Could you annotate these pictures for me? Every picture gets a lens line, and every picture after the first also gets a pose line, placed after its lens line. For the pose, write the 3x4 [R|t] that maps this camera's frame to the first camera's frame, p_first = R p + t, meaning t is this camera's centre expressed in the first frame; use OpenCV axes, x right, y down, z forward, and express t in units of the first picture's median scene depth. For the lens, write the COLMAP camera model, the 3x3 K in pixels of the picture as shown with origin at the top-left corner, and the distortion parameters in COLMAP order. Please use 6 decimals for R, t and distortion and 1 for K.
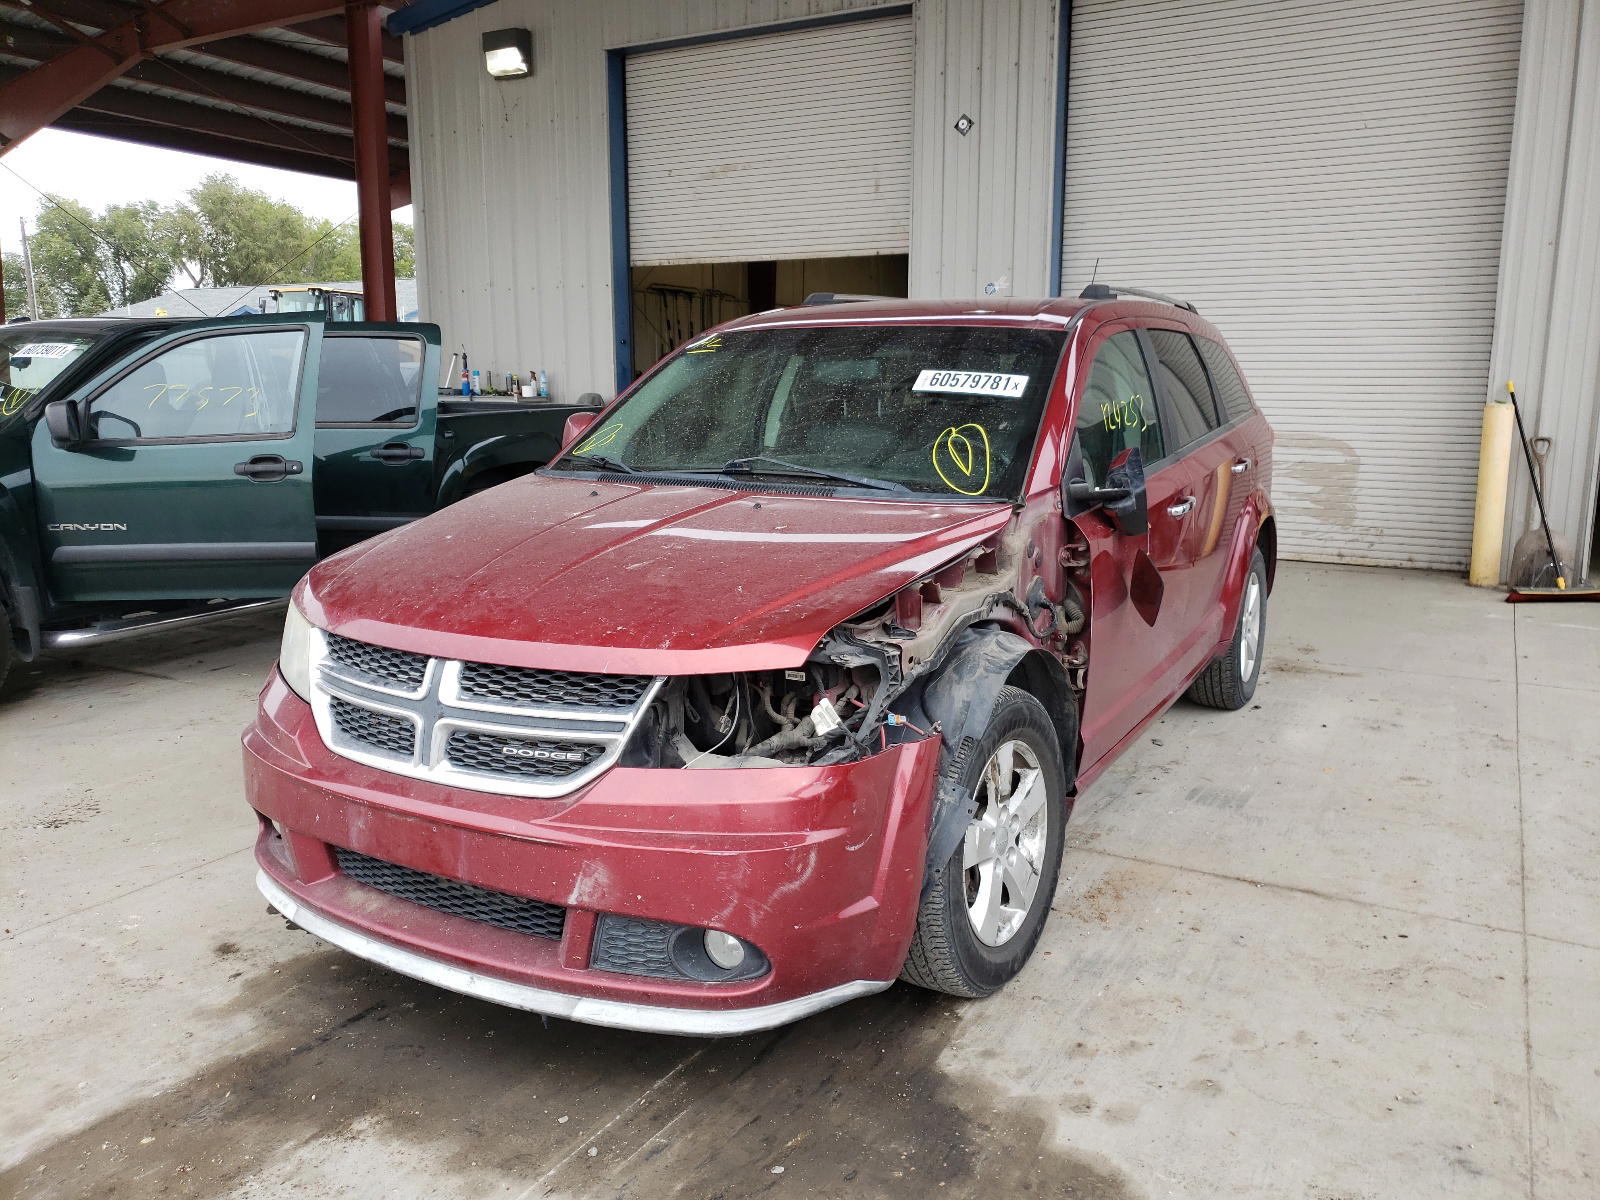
lens RADIAL K [[1252.9, 0, 796.2], [0, 1252.9, 597.5], [0, 0, 1]] dist [0.011958, -0.008304]
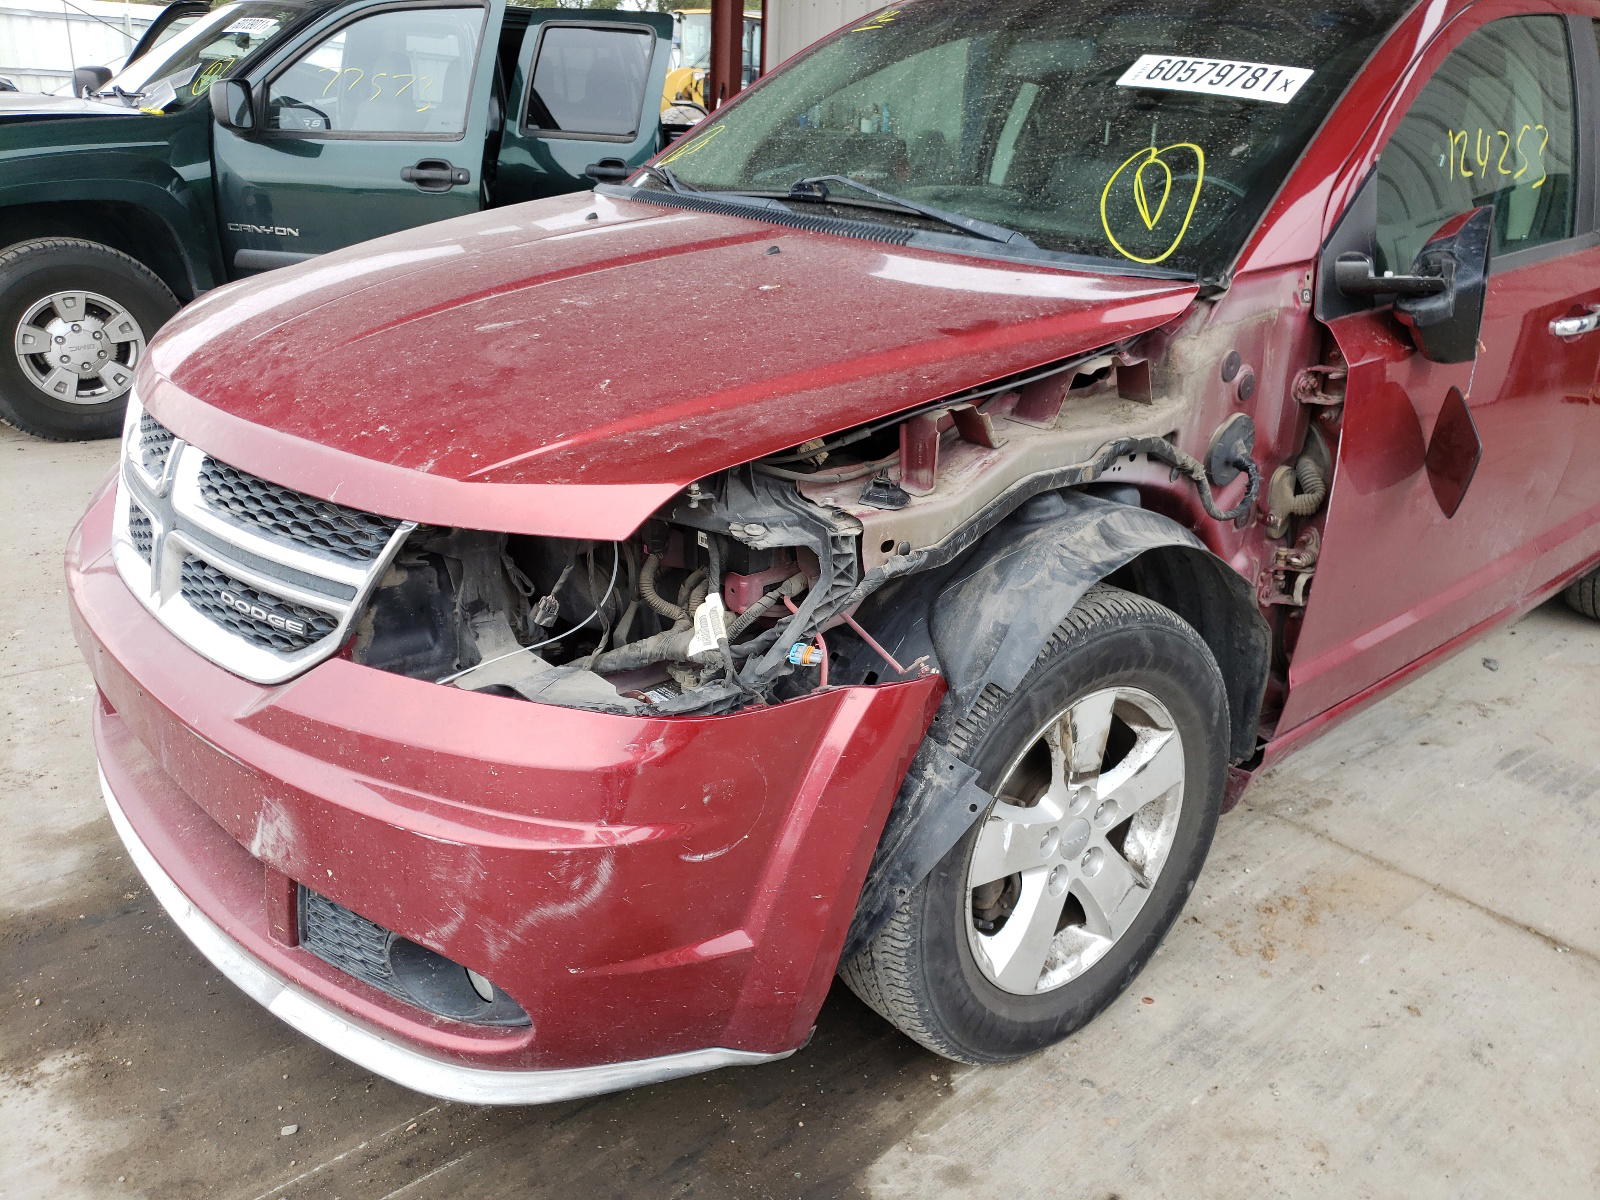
lens RADIAL K [[1252.9, 0, 805.1], [0, 1252.9, 605.1], [0, 0, 1]] dist [0.011958, -0.008304]
pose [[0.949198, 0.159242, -0.271415, 0.182973], [-0.105865, 0.973829, 0.201123, -0.028482], [0.296339, -0.162172, 0.941214, 0.385262]]
